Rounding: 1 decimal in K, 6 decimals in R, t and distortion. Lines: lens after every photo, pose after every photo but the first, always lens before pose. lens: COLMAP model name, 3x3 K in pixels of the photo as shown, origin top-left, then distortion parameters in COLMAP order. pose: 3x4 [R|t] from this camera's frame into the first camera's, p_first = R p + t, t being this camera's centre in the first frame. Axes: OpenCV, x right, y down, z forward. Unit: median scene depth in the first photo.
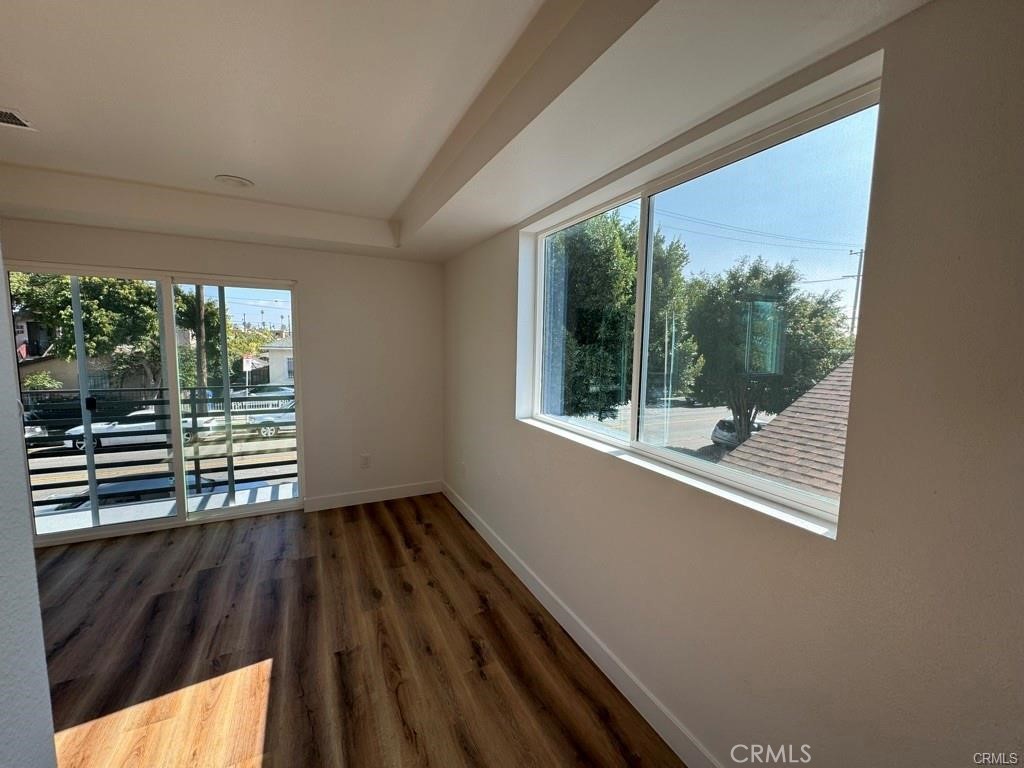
lens RADIAL K [[406.0, 0, 512.9], [0, 406.0, 383.4], [0, 0, 1]] dist [0.002362, -0.000412]
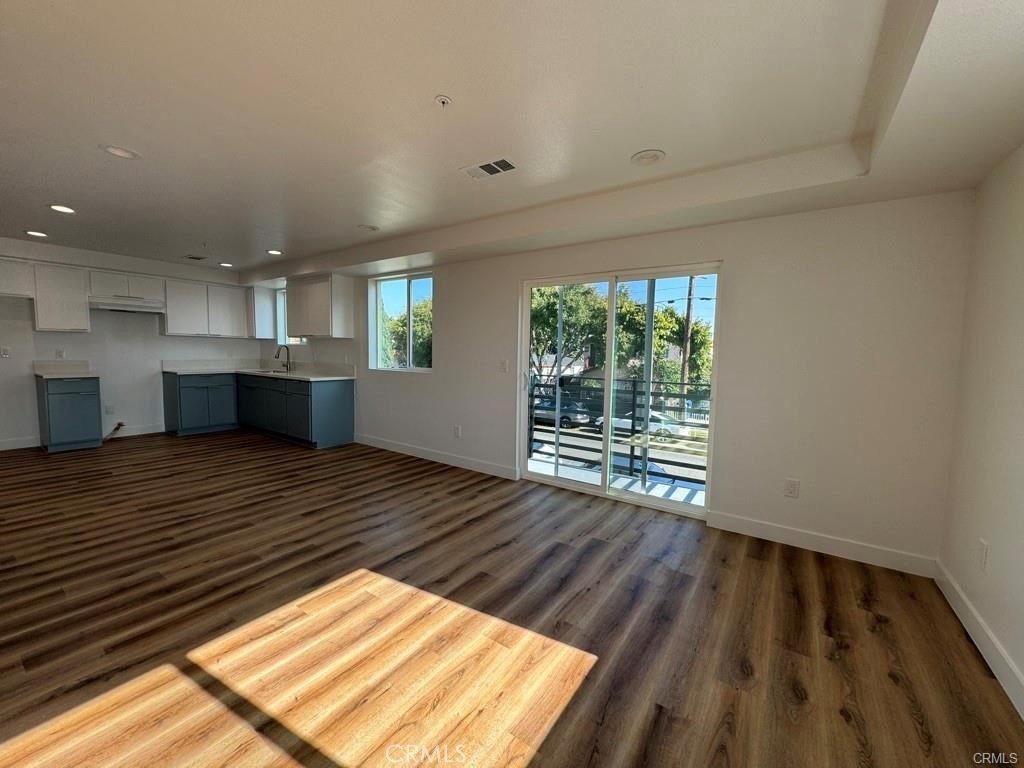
lens RADIAL K [[406.0, 0, 512.9], [0, 406.0, 387.3], [0, 0, 1]] dist [0.002362, -0.000412]
pose [[0.479493, 0.065429, -0.875103, 0.040825], [-0.097364, 0.995026, 0.021047, 0.050507], [0.872128, 0.075112, 0.483479, 0.221119]]
